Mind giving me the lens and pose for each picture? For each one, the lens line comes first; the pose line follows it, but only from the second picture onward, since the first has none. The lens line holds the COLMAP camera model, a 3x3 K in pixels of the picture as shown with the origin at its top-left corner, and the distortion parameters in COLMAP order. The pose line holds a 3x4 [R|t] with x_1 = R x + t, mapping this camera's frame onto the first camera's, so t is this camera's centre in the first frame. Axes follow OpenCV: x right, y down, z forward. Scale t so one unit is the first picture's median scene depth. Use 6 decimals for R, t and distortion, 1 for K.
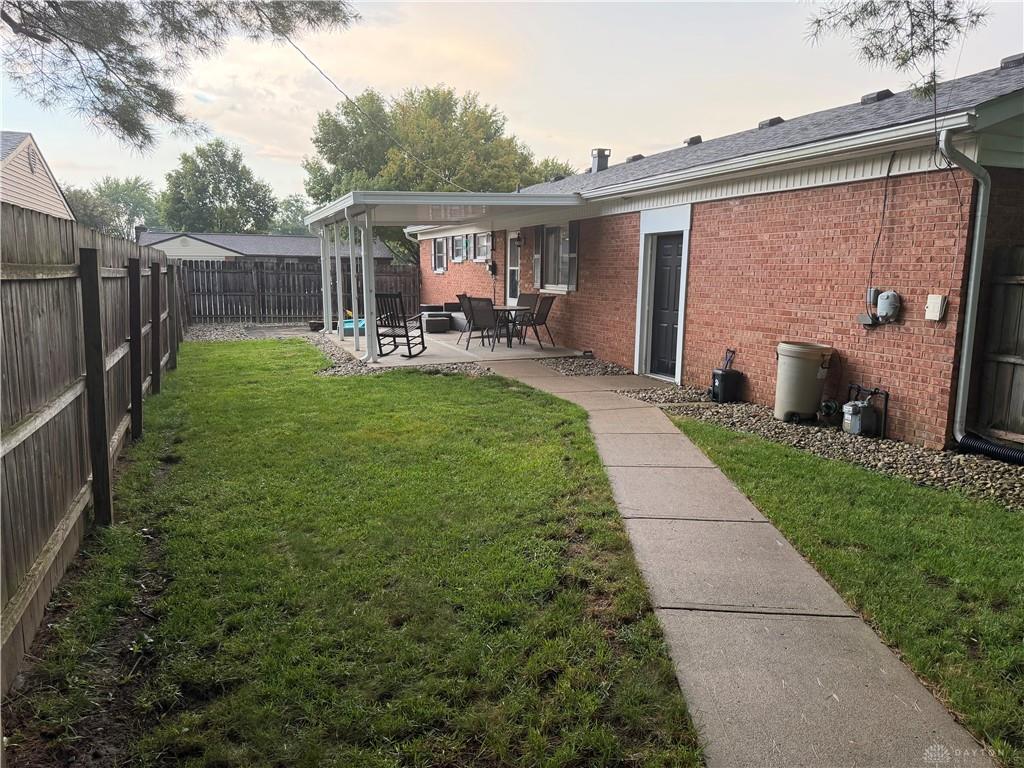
lens RADIAL K [[750.6, 0, 511.8], [0, 750.6, 376.4], [0, 0, 1]] dist [0.099552, -0.047158]
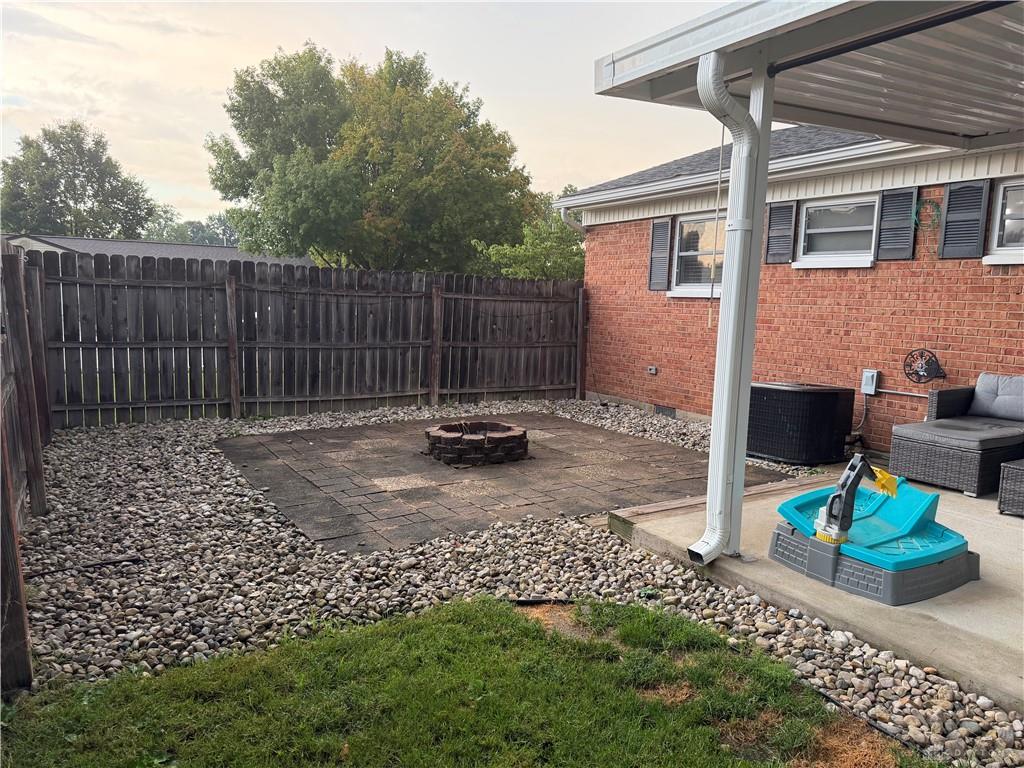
lens RADIAL K [[712.4, 0, 518.5], [0, 712.4, 381.3], [0, 0, 1]] dist [0.031903, -0.004772]
pose [[0.980692, -0.003589, 0.195526, -0.083939], [0.007562, 0.999780, -0.019578, -0.025840], [-0.195413, 0.020678, 0.980503, 0.193913]]
